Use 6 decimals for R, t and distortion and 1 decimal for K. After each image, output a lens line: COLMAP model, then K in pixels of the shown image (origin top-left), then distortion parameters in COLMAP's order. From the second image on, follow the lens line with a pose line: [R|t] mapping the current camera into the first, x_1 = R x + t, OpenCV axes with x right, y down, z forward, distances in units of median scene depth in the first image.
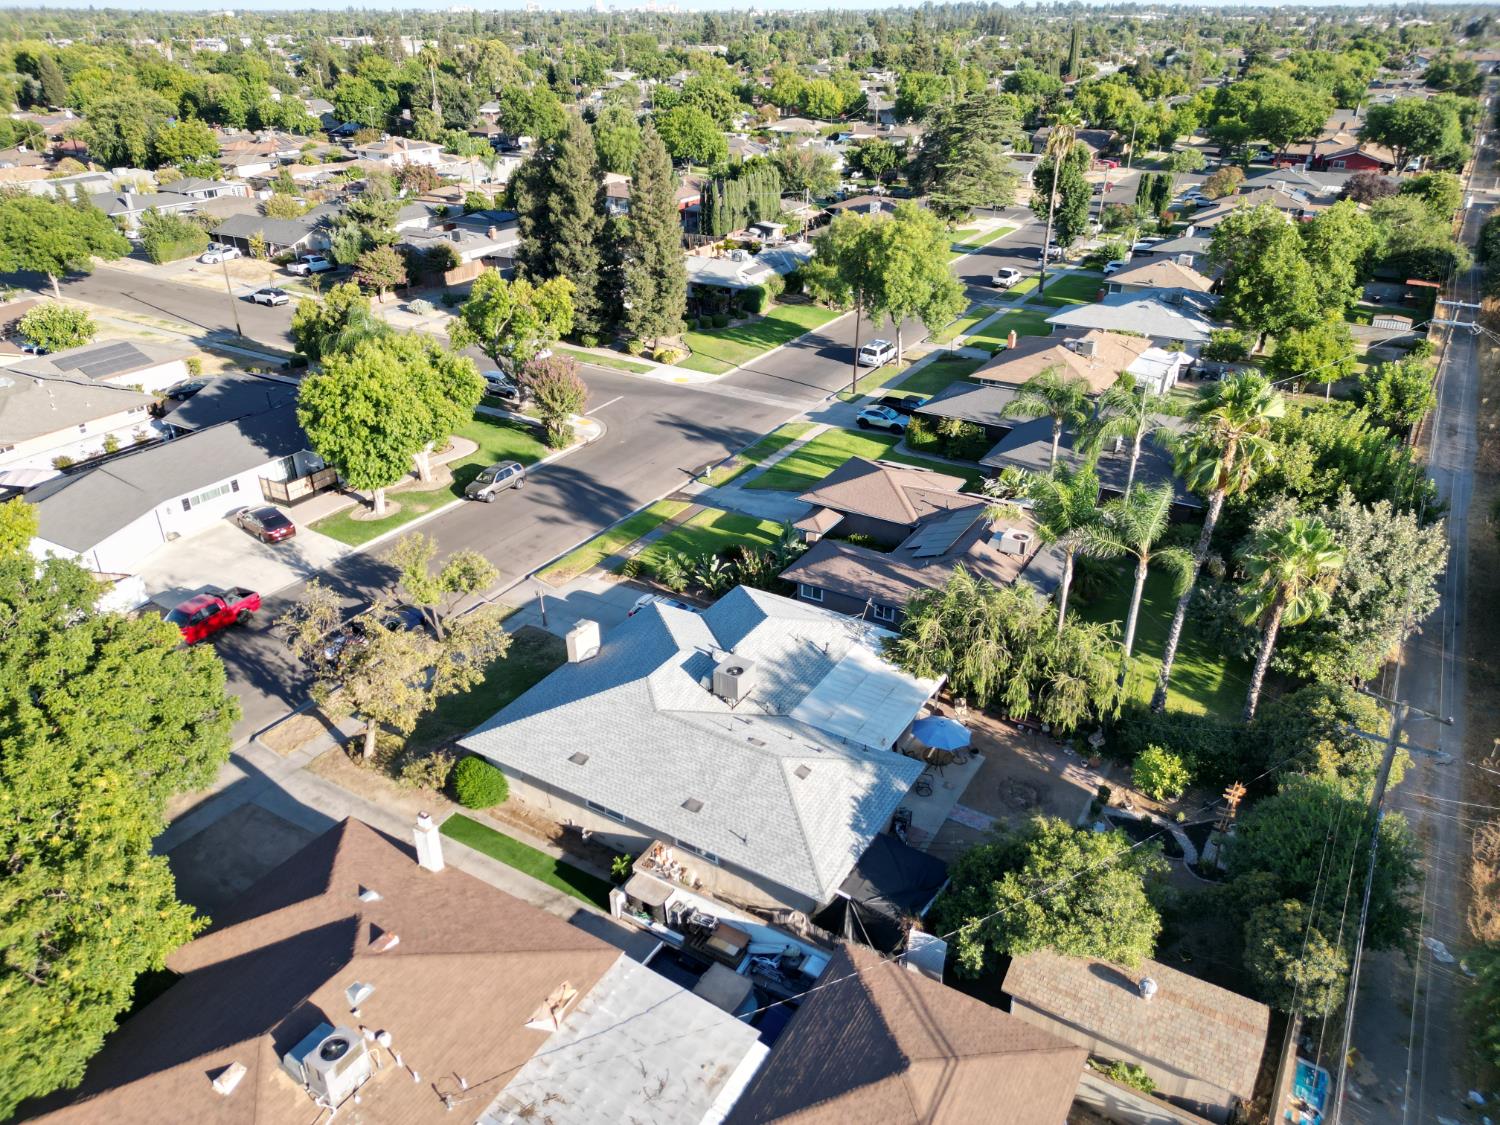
lens RADIAL K [[1055.5, 0, 744.1], [0, 1055.5, 567.7], [0, 0, 1]] dist [0.079013, -0.086605]
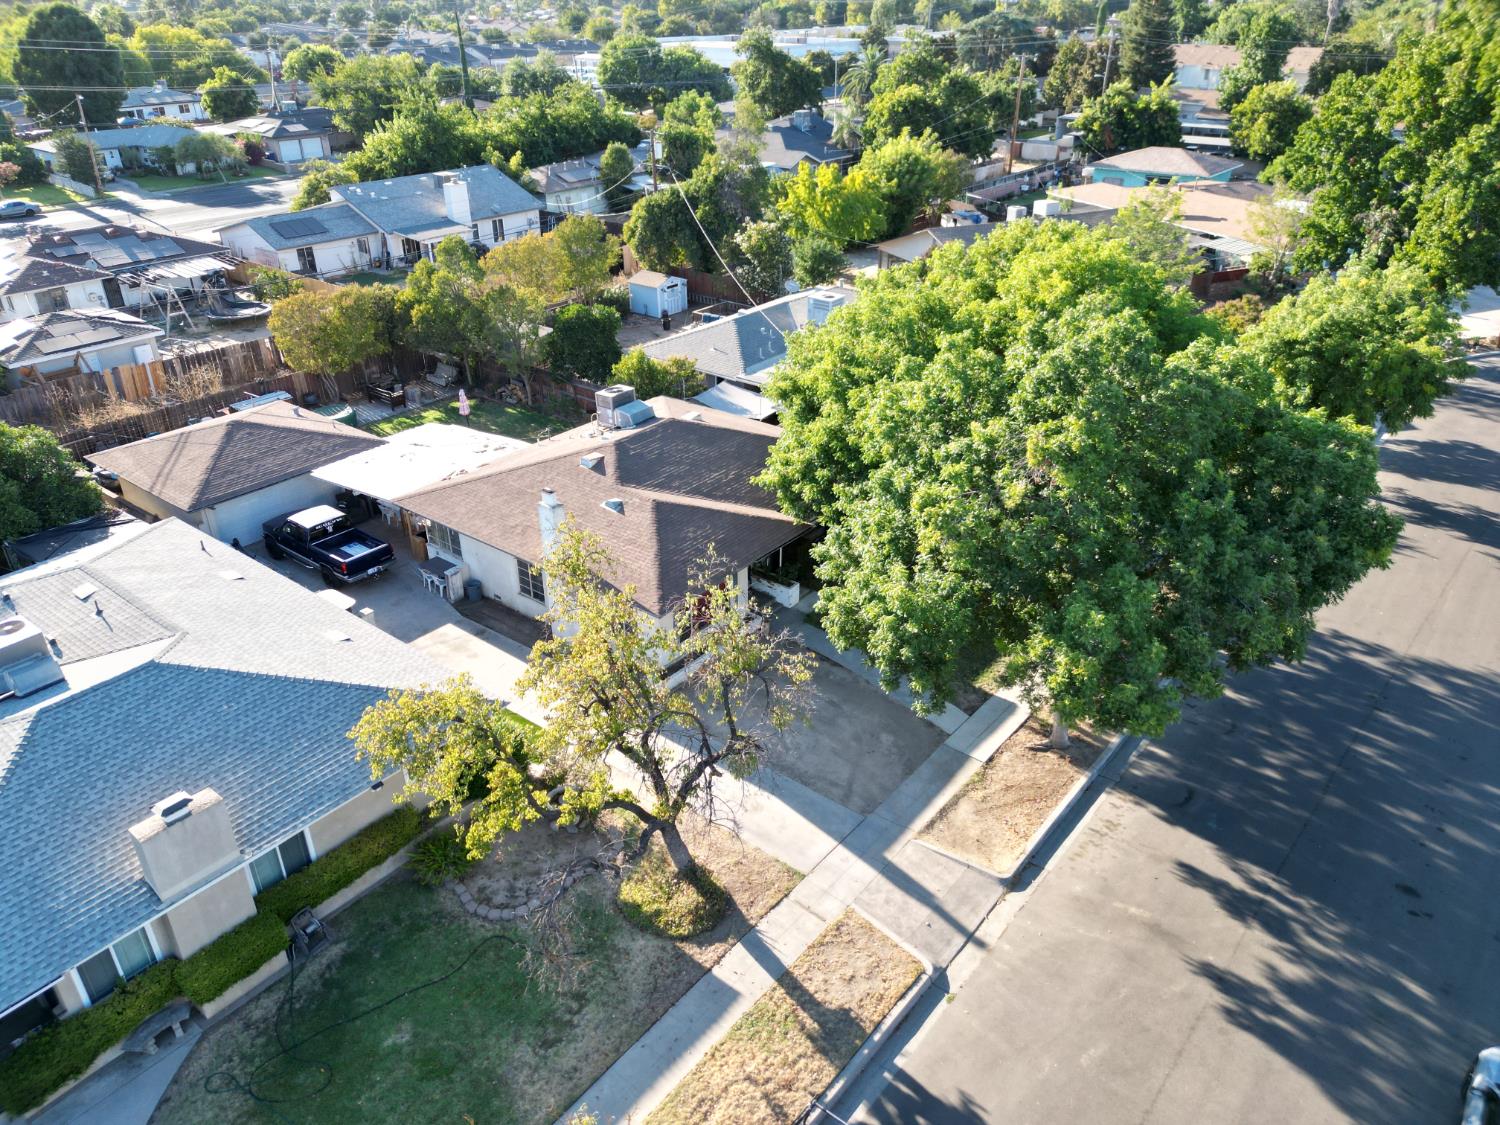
lens RADIAL K [[1055.5, 0, 744.1], [0, 1055.5, 567.7], [0, 0, 1]] dist [0.079013, -0.086605]
pose [[-0.991621, -0.054880, 0.116941, -1.700349], [0.066332, 0.560483, 0.825505, -1.344900], [-0.110847, 0.826346, -0.552147, 4.535993]]
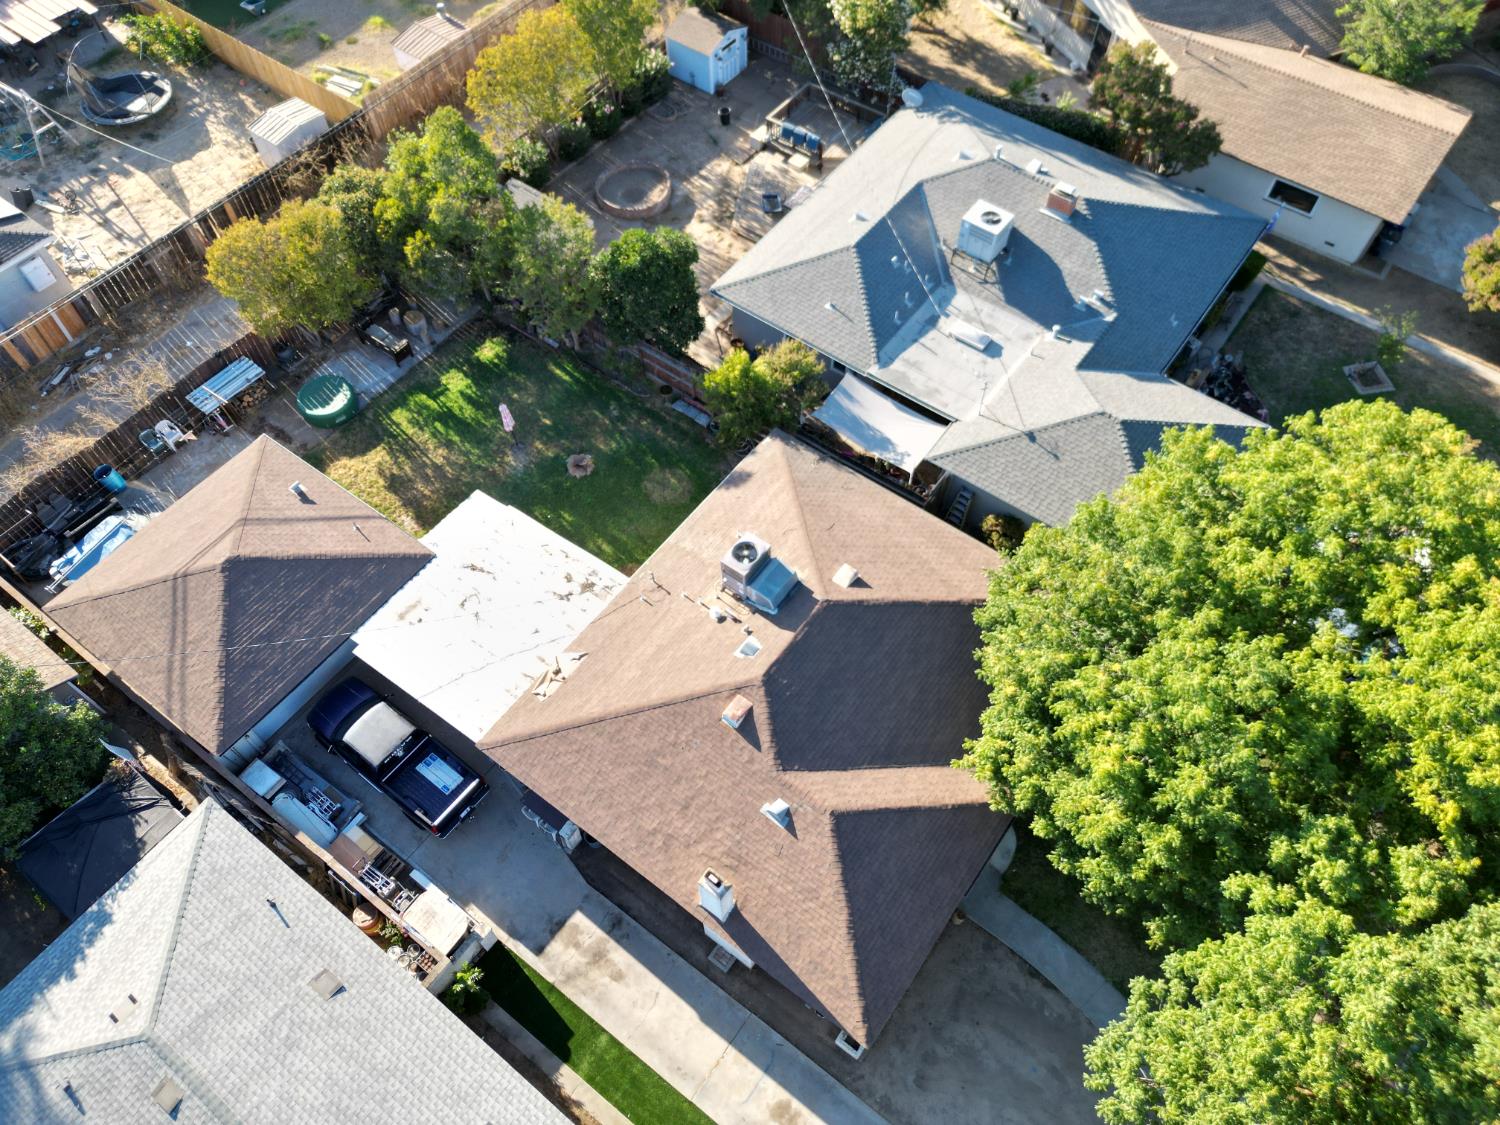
lens RADIAL K [[1073.9, 0, 743.9], [0, 1073.9, 564.0], [0, 0, 1]] dist [0.045904, -0.043319]
pose [[-0.995439, -0.078217, 0.054613, -1.020411], [0.046873, 0.097587, 0.994123, -1.418141], [-0.083087, 0.992149, -0.093476, 2.566199]]
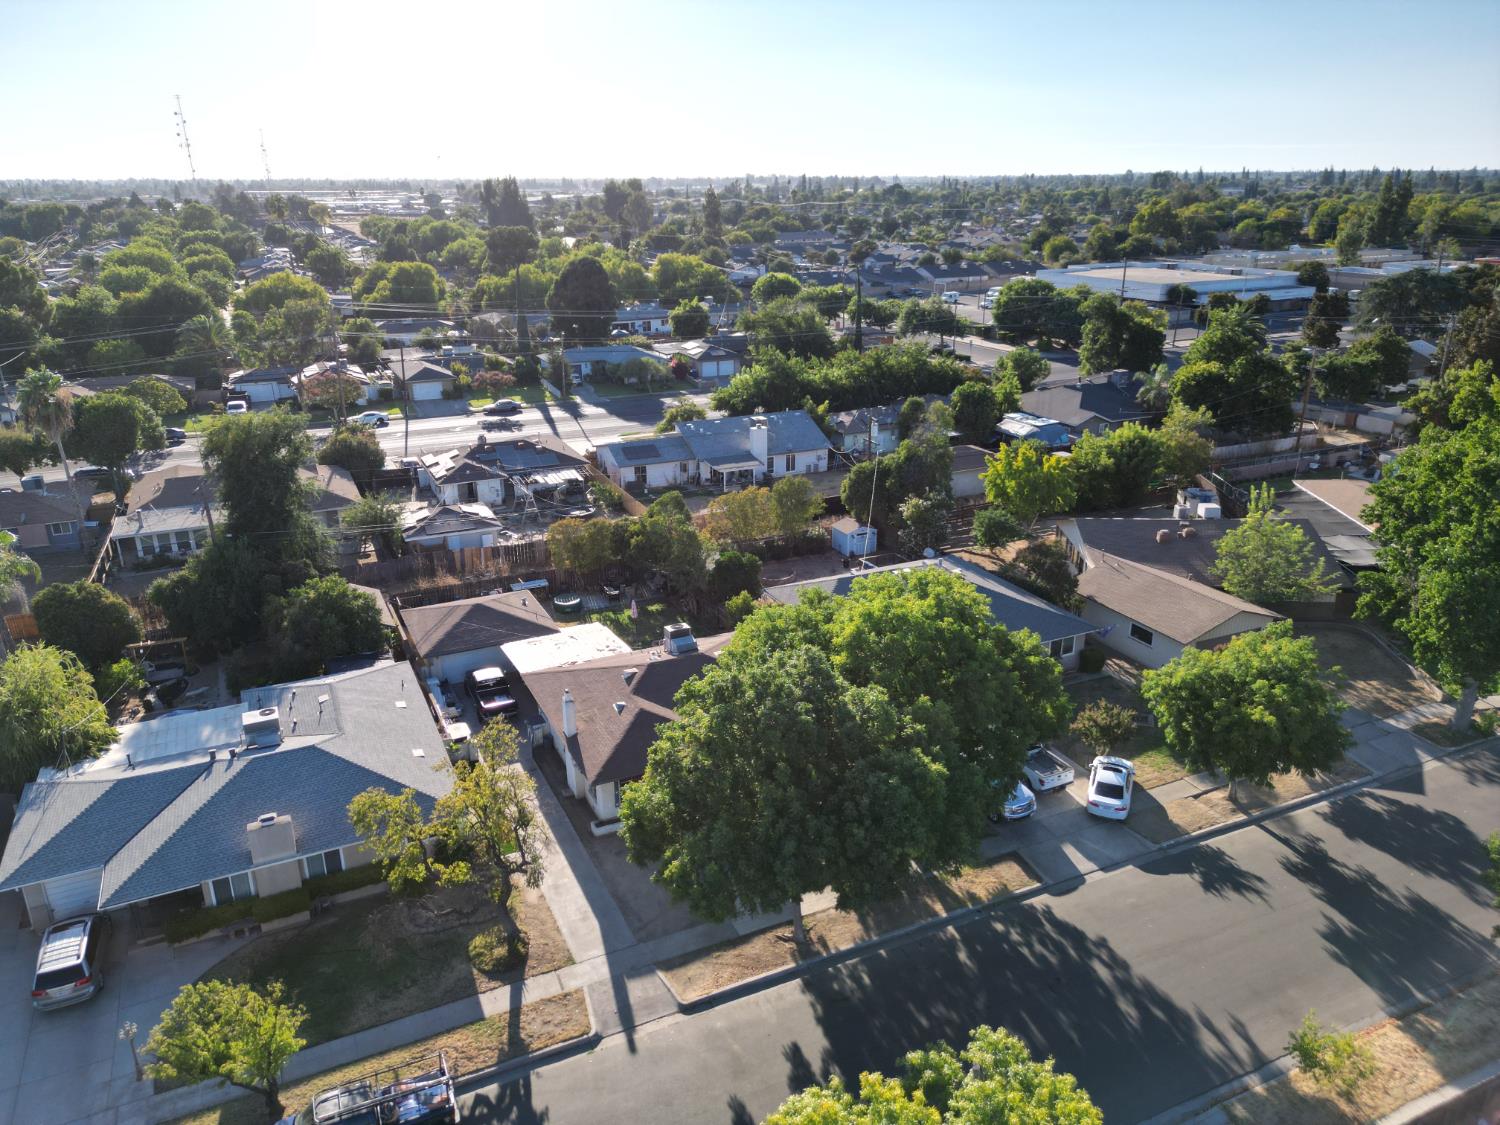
lens RADIAL K [[1052.1, 0, 744.6], [0, 1052.1, 566.9], [0, 0, 1]] dist [0.097549, -0.102749]
pose [[-0.836328, -0.183269, 0.516689, -3.593456], [0.257735, 0.700389, 0.665604, -2.294161], [-0.483868, 0.689832, -0.538520, 4.570305]]
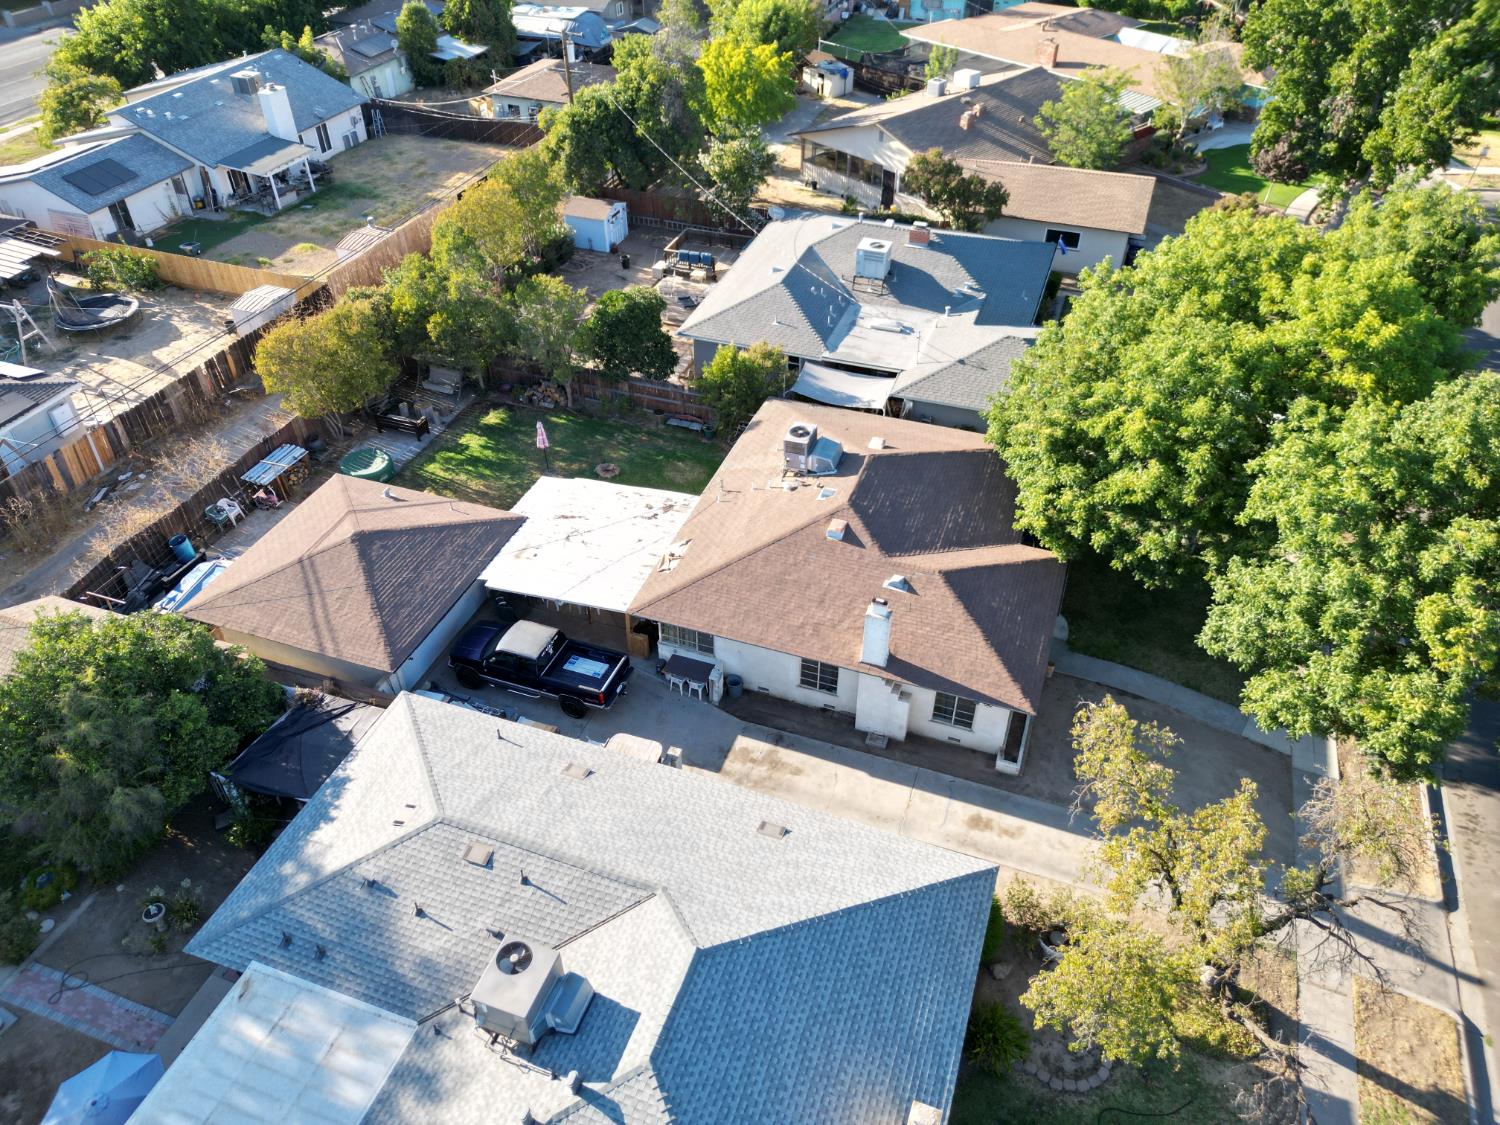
lens RADIAL K [[1055.5, 0, 744.1], [0, 1055.5, 567.7], [0, 0, 1]] dist [0.079013, -0.086605]
pose [[-0.980549, 0.129644, -0.147367, -0.229871], [-0.085557, 0.393404, 0.915376, -1.579568], [0.176648, 0.910179, -0.374660, 3.774650]]
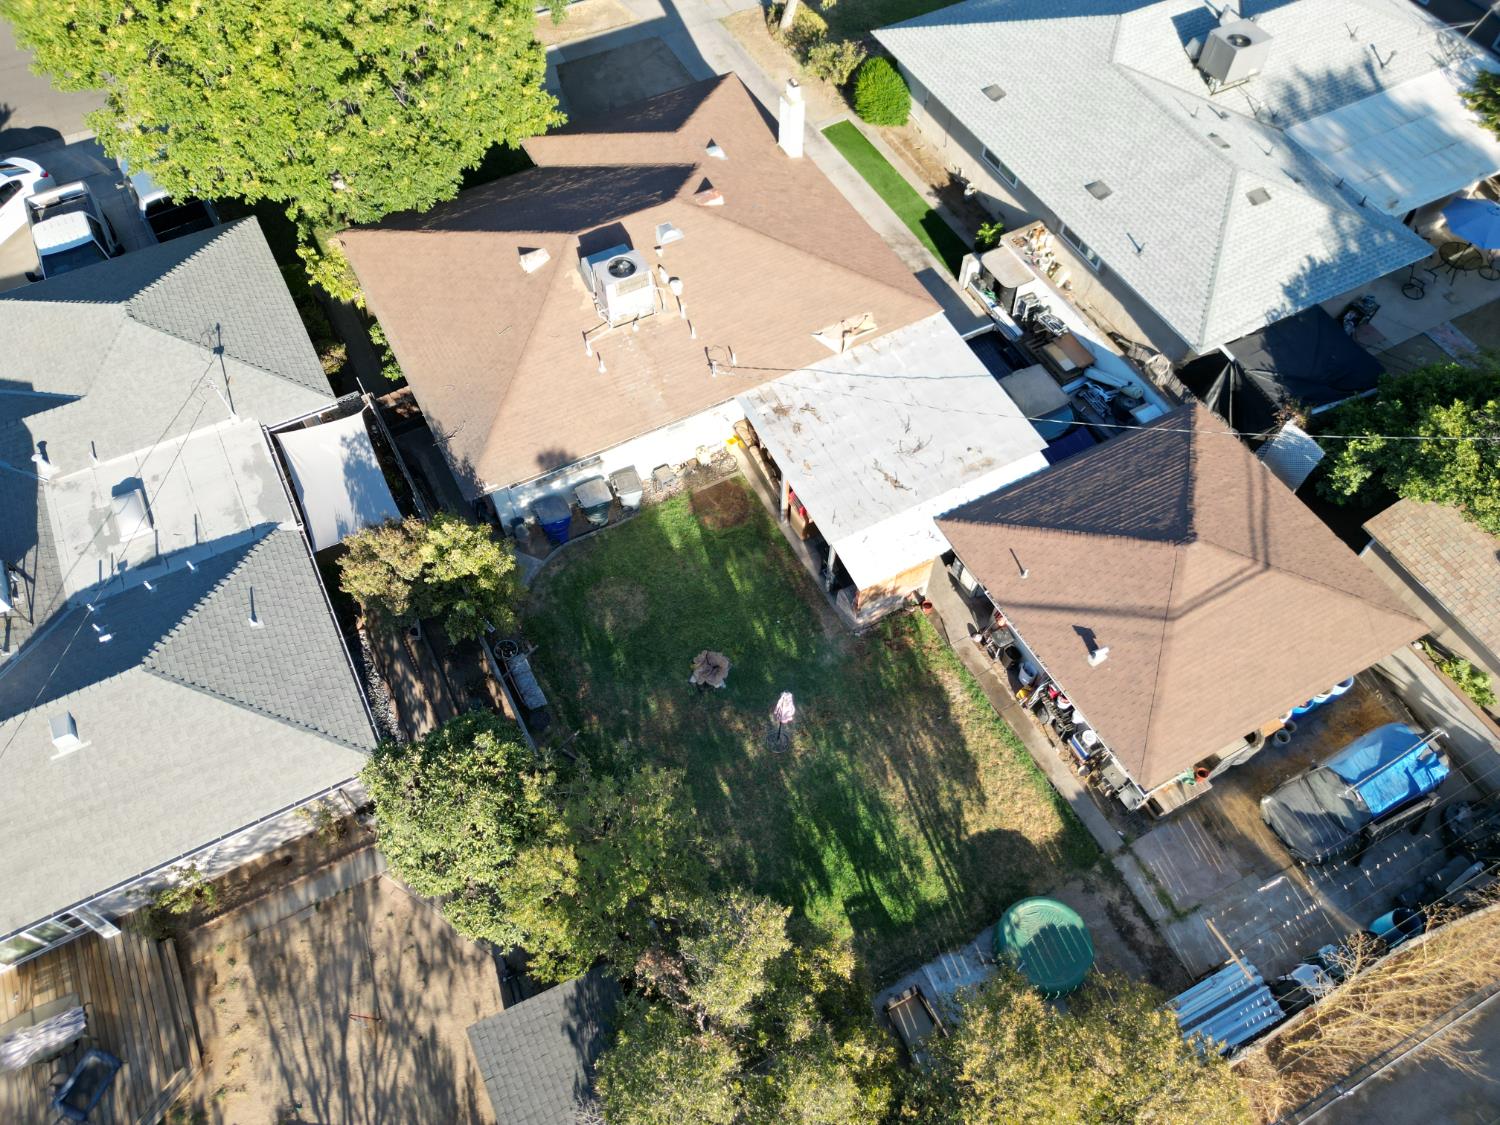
lens RADIAL K [[1055.5, 0, 744.1], [0, 1055.5, 567.7], [0, 0, 1]] dist [0.079013, -0.086605]
pose [[0.855582, 0.434514, -0.281383, 0.235955], [-0.239017, 0.813736, 0.529815, 0.297372], [0.459184, -0.386045, 0.800075, 0.388003]]
